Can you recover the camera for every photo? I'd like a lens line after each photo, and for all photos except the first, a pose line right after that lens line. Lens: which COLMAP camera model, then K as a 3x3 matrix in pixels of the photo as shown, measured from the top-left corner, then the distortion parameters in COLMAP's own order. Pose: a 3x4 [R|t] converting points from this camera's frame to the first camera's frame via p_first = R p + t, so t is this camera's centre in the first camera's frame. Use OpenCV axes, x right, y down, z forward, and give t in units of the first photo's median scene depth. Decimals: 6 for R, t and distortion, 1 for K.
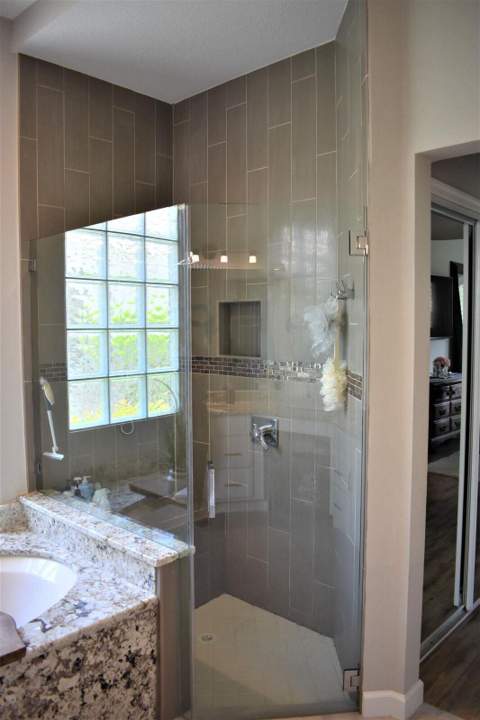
lens RADIAL K [[589.4, 0, 239.5], [0, 589.4, 357.4], [0, 0, 1]] dist [-0.043997, -0.008664]
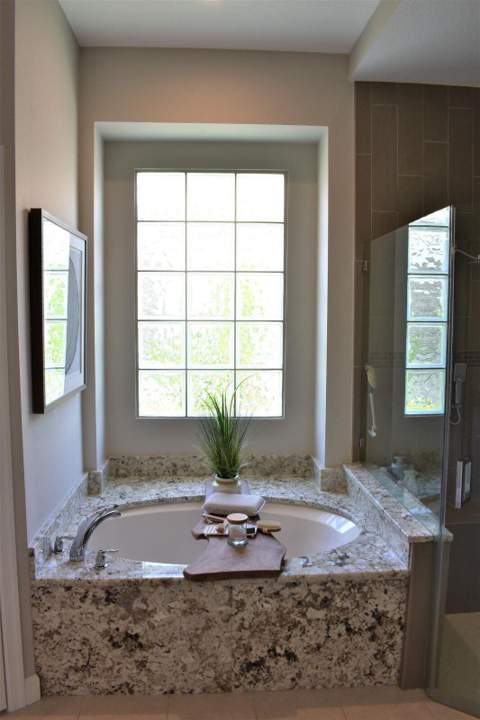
lens RADIAL K [[589.4, 0, 244.8], [0, 589.4, 363.3], [0, 0, 1]] dist [-0.043997, -0.008664]
pose [[0.726131, 0.054580, -0.685386, 0.367897], [-0.041131, 0.998507, 0.035939, 0.002550], [0.686325, 0.002094, 0.727292, 0.008380]]
